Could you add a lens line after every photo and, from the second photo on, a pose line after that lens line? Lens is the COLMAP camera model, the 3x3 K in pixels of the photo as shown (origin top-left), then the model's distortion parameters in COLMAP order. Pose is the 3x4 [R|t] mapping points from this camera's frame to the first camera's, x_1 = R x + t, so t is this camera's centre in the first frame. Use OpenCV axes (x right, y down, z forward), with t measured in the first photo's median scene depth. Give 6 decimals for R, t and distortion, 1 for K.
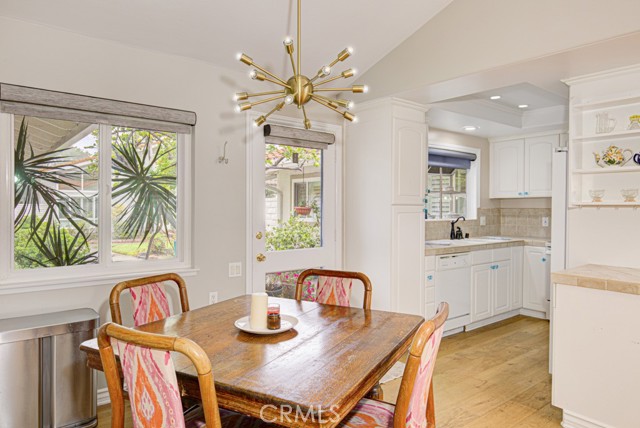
lens RADIAL K [[419.1, 0, 320.0], [0, 419.1, 214.0], [0, 0, 1]] dist [0.004944, 0.000883]
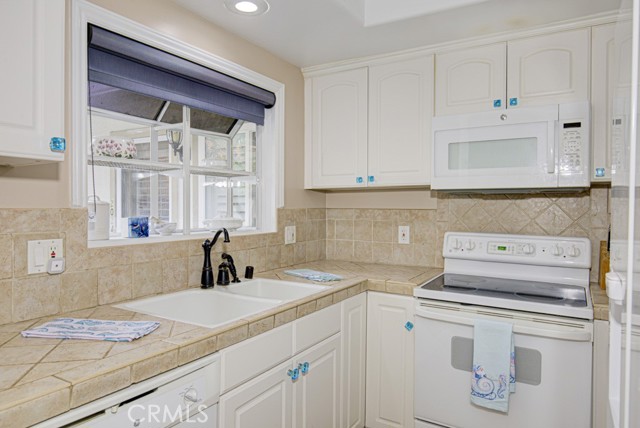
lens RADIAL K [[419.1, 0, 320.0], [0, 419.1, 214.0], [0, 0, 1]] dist [0.004944, 0.000883]
pose [[0.936509, -0.002896, 0.350632, 0.260634], [0.001446, 0.999989, 0.004398, -0.009864], [-0.350641, -0.003612, 0.936503, 0.555811]]
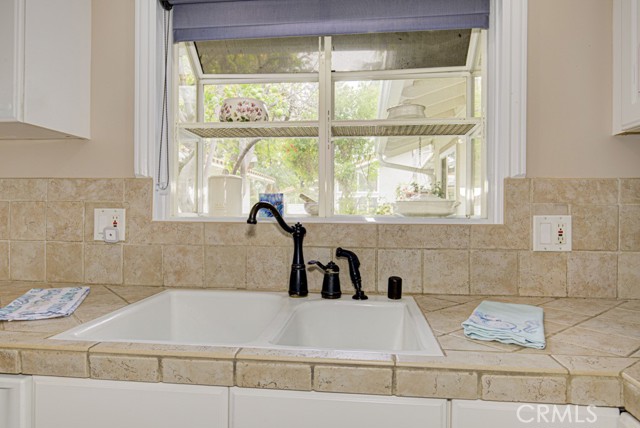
lens RADIAL K [[419.1, 0, 320.0], [0, 419.1, 214.0], [0, 0, 1]] dist [0.004944, 0.000883]
pose [[0.708454, 0.010550, -0.705678, 0.479879], [-0.017643, 0.999841, -0.002765, 0.009410], [0.705536, 0.014409, 0.708527, 0.772260]]
